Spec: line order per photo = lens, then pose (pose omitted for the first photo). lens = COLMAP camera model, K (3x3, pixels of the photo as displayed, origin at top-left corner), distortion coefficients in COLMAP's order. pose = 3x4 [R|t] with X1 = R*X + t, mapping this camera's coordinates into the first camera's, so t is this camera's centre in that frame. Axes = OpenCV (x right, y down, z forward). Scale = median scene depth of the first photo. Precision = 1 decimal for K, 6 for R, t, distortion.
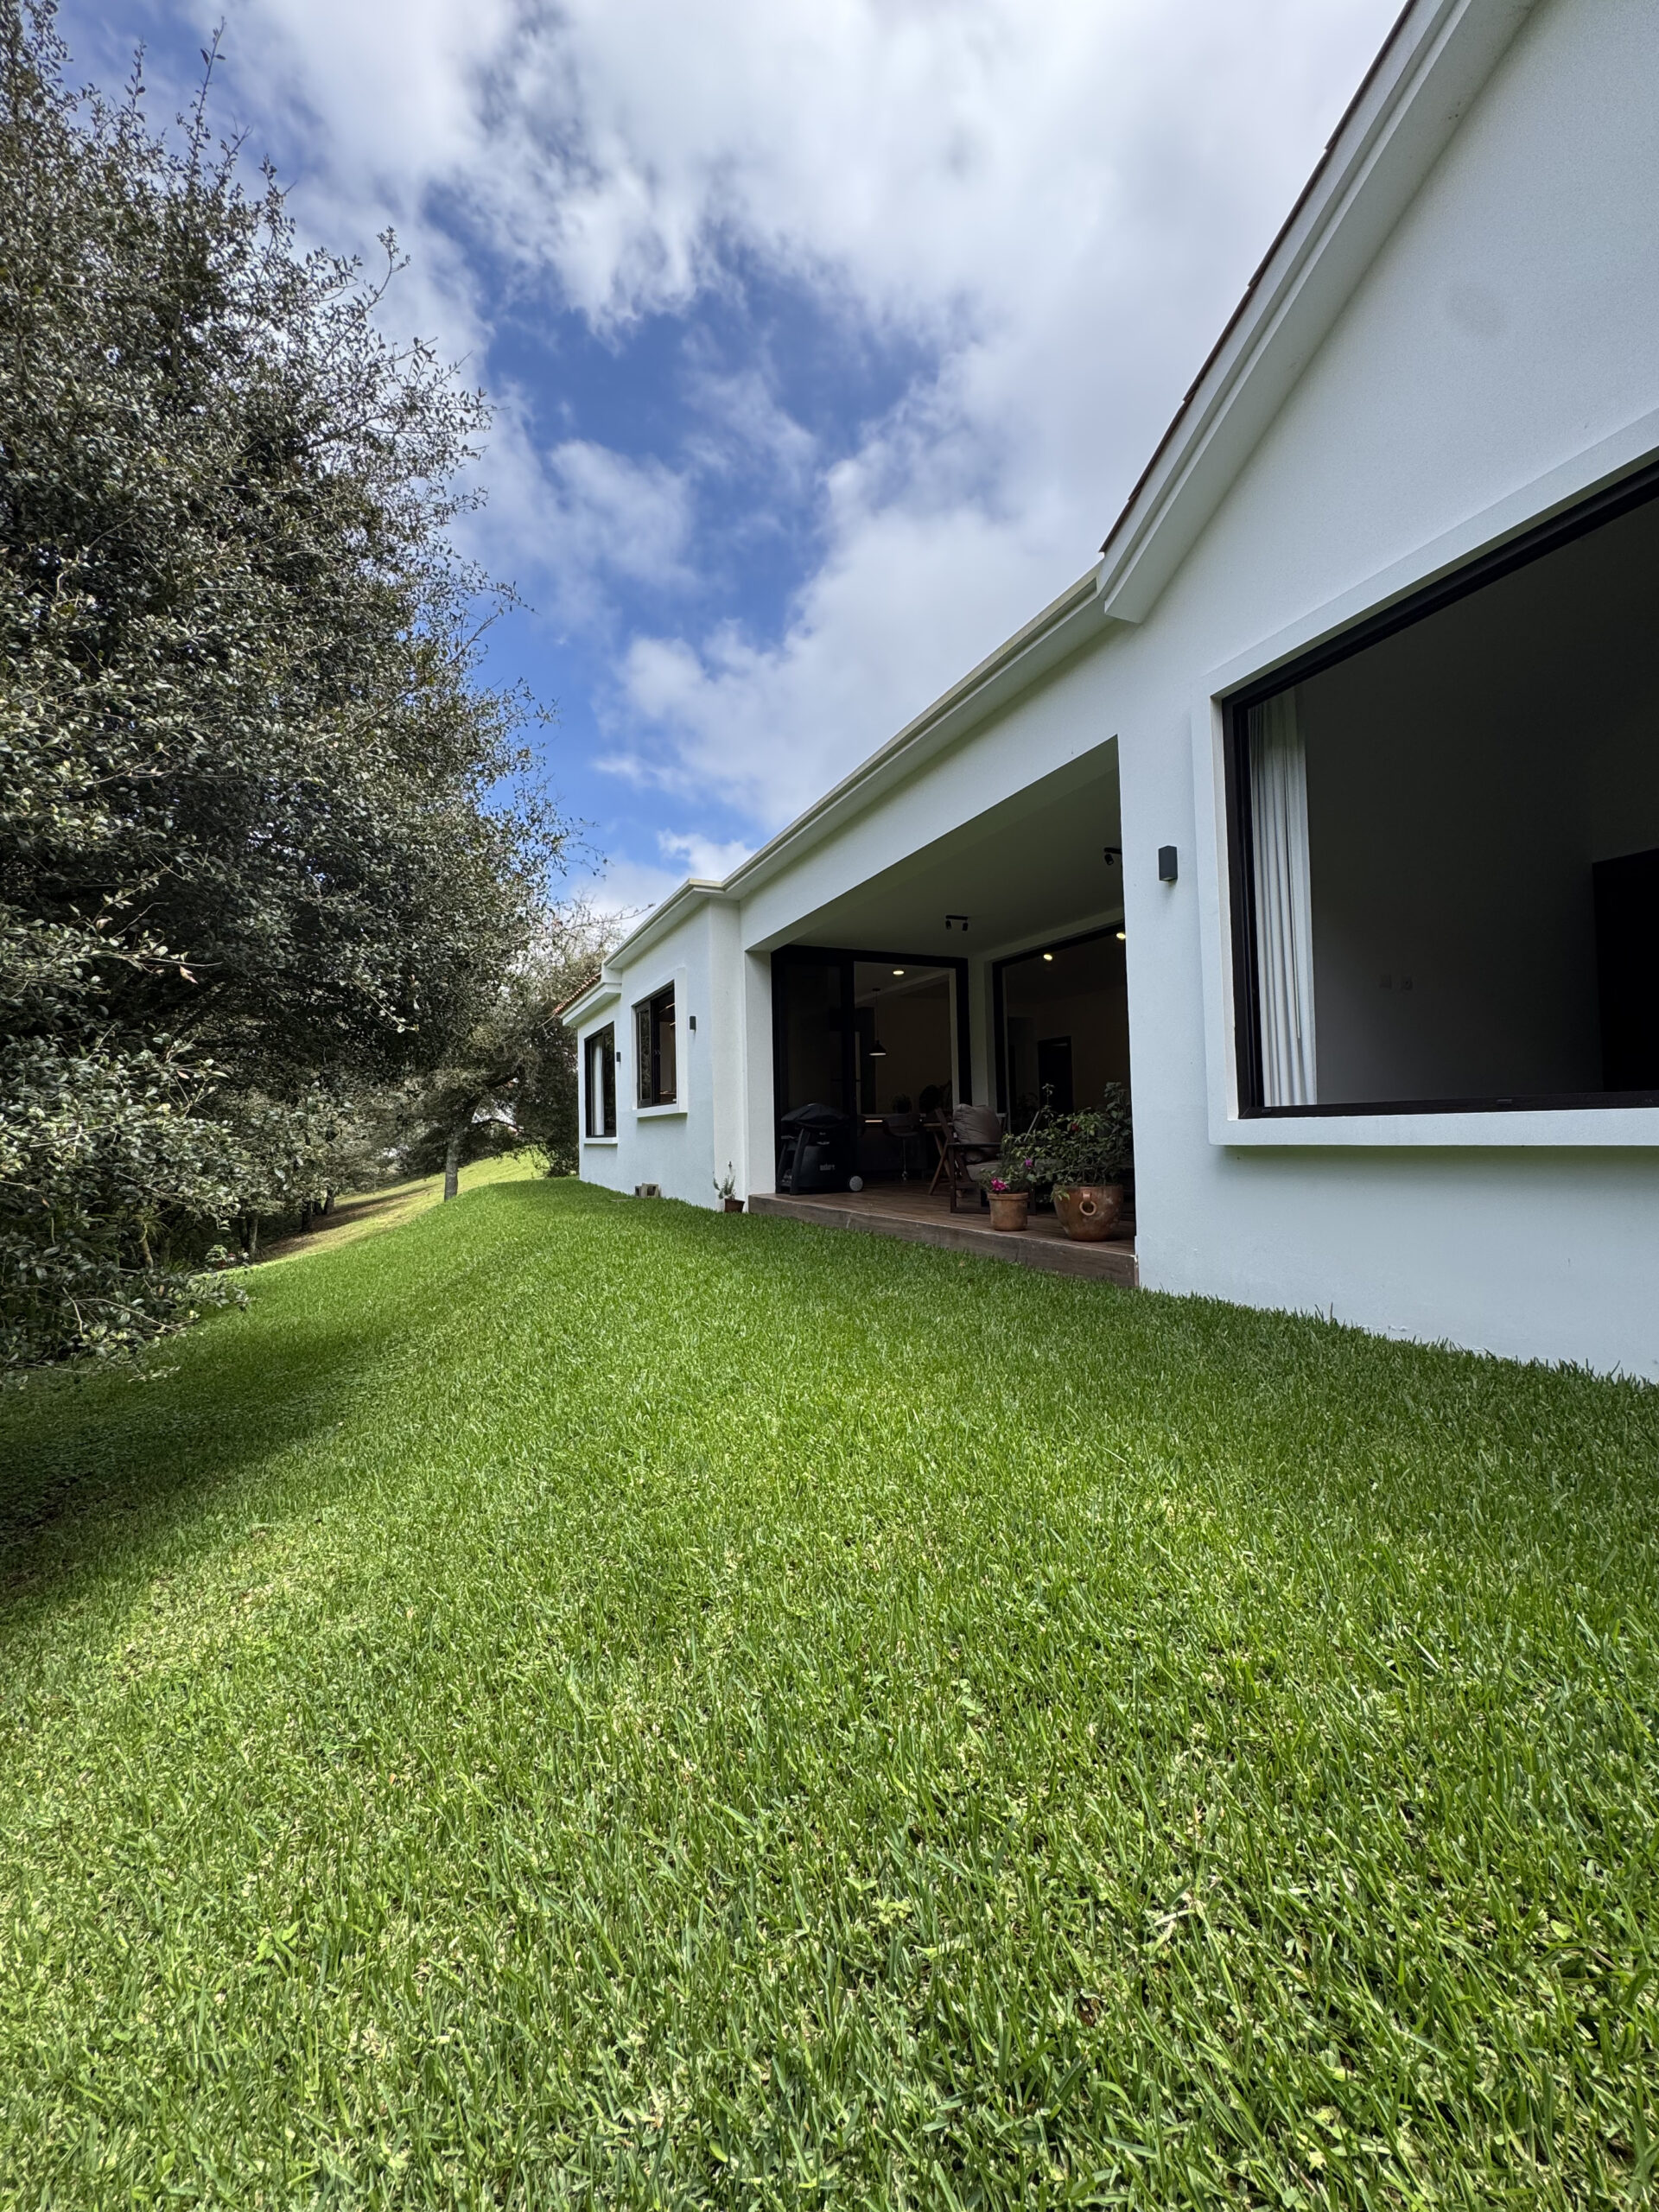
lens RADIAL K [[882.8, 0, 829.5], [0, 882.8, 1106.0], [0, 0, 1]] dist [-0.002619, -0.000208]
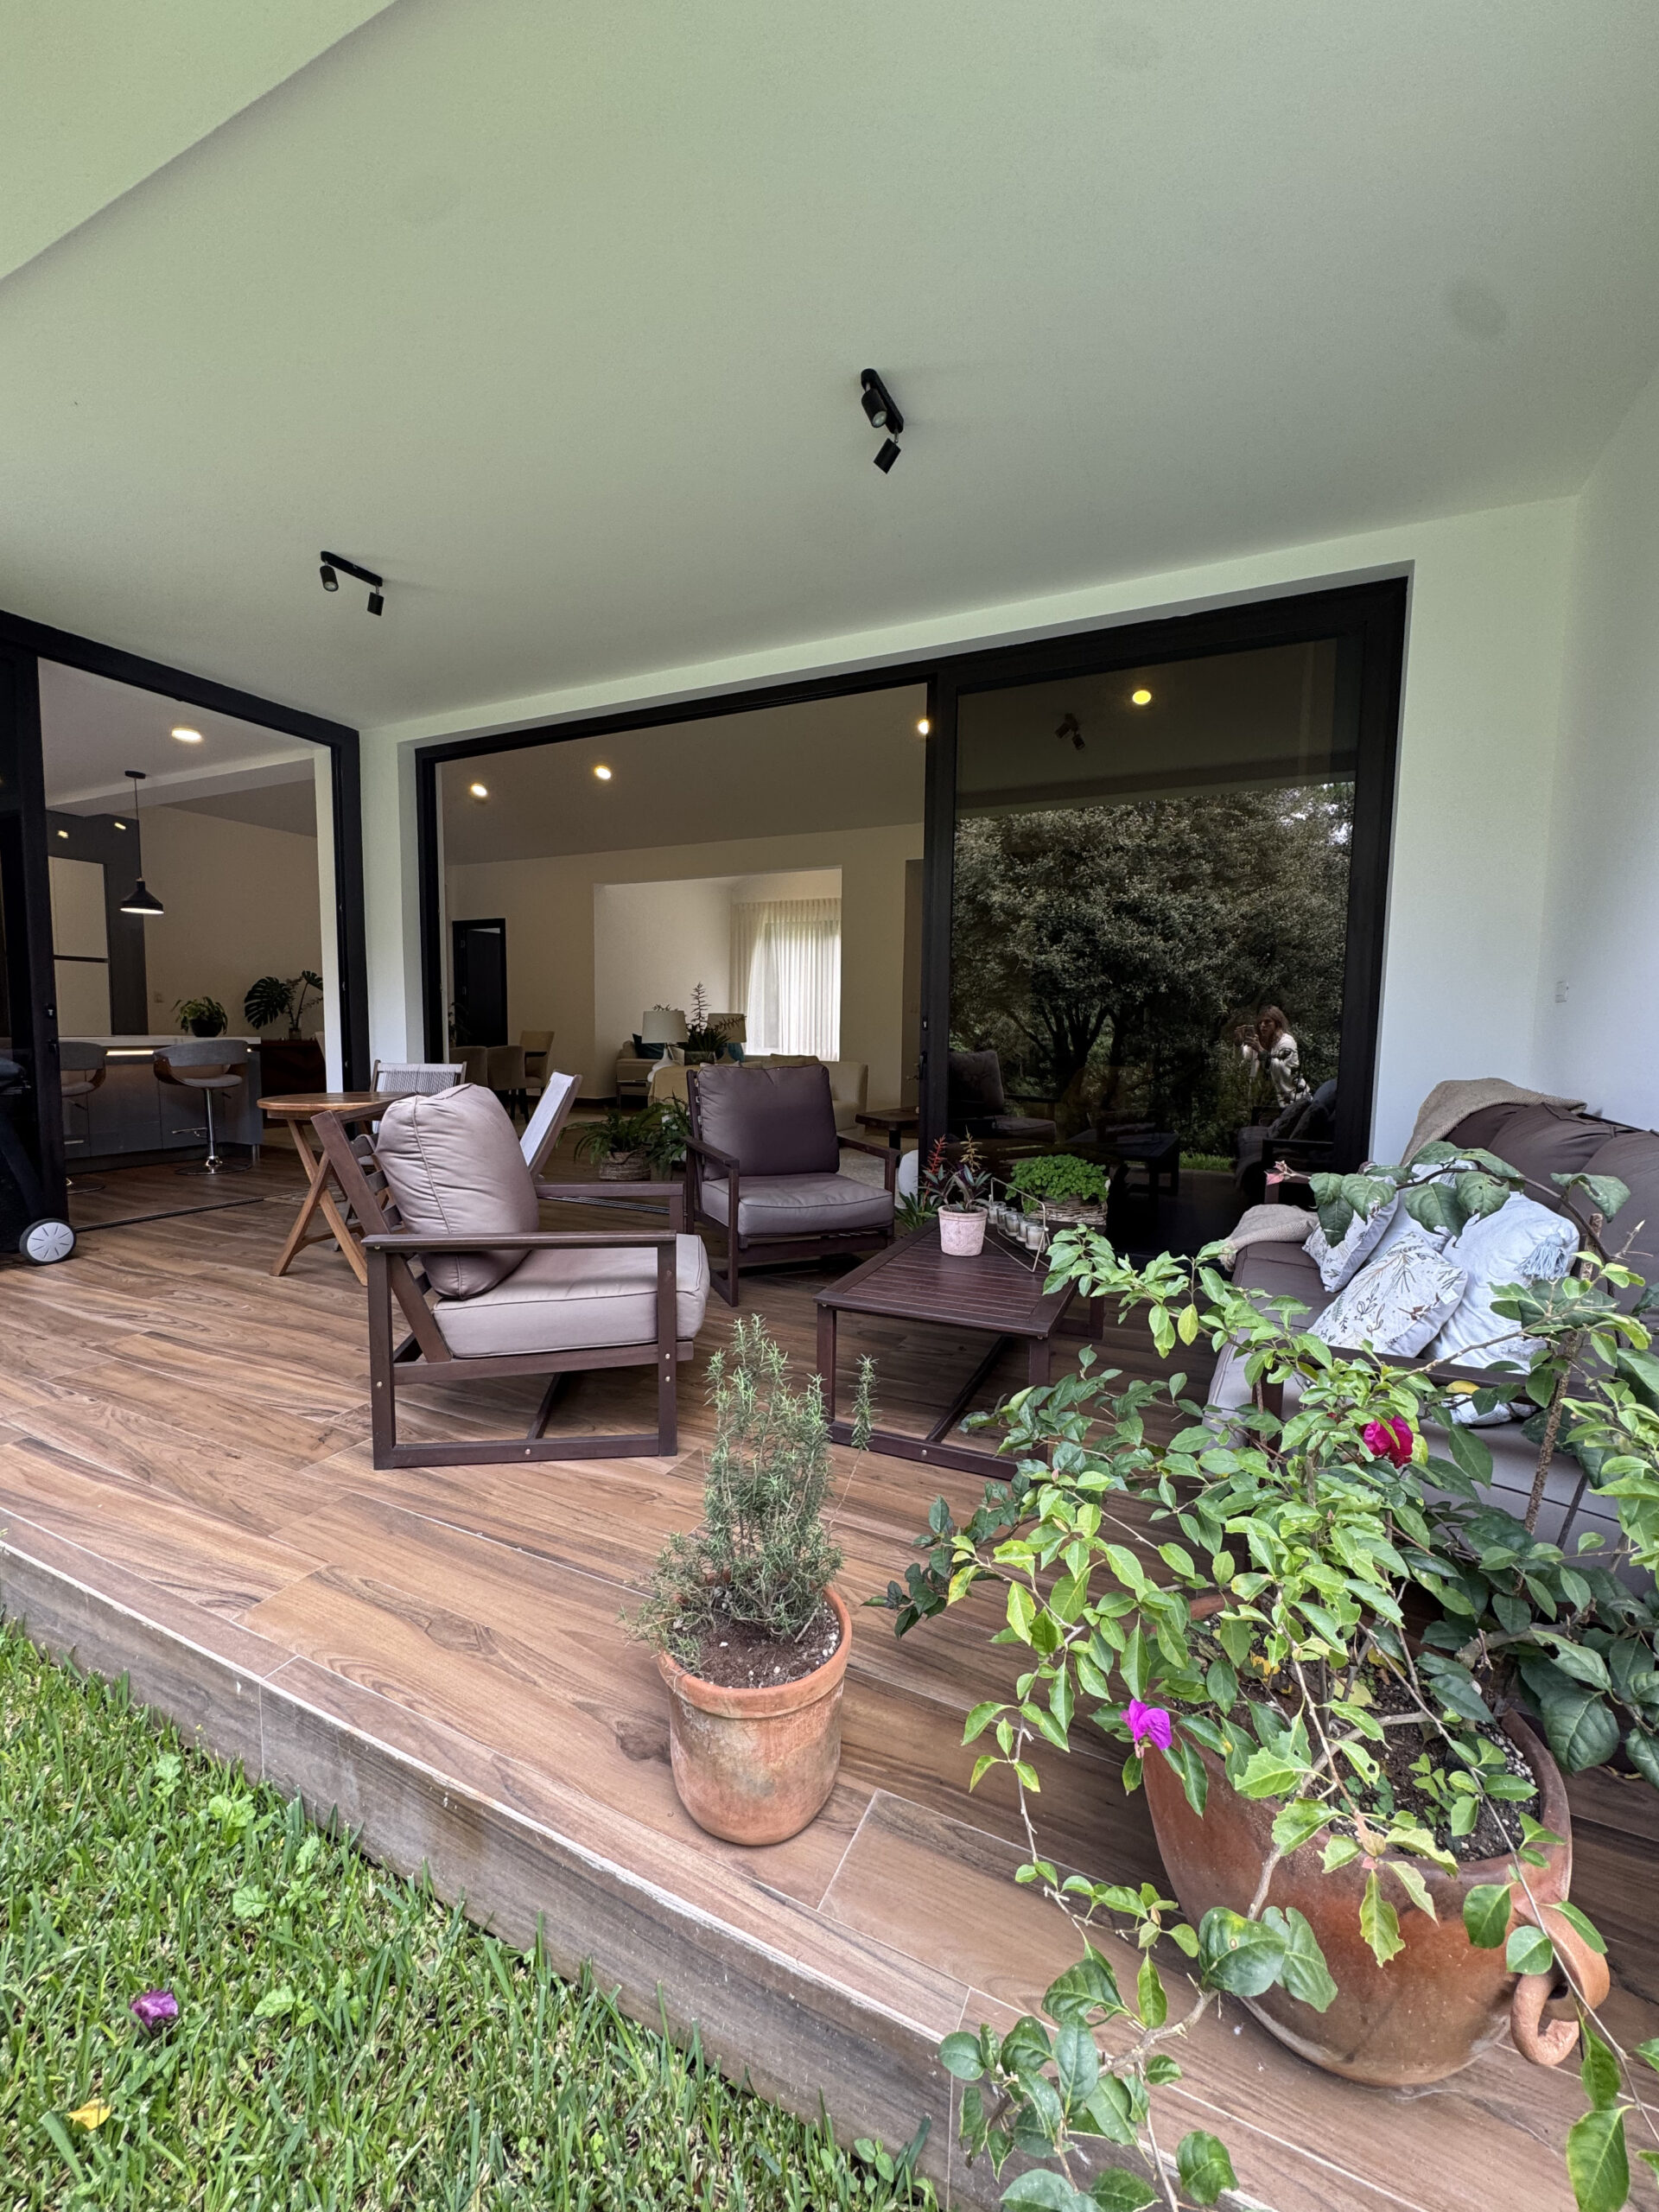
lens RADIAL K [[882.8, 0, 829.5], [0, 882.8, 1106.0], [0, 0, 1]] dist [-0.002619, -0.000208]
pose [[0.775002, -0.022172, 0.631569, 0.046698], [-0.052831, 0.993613, 0.099712, -0.024613], [-0.629746, -0.110643, 0.768881, 0.443652]]
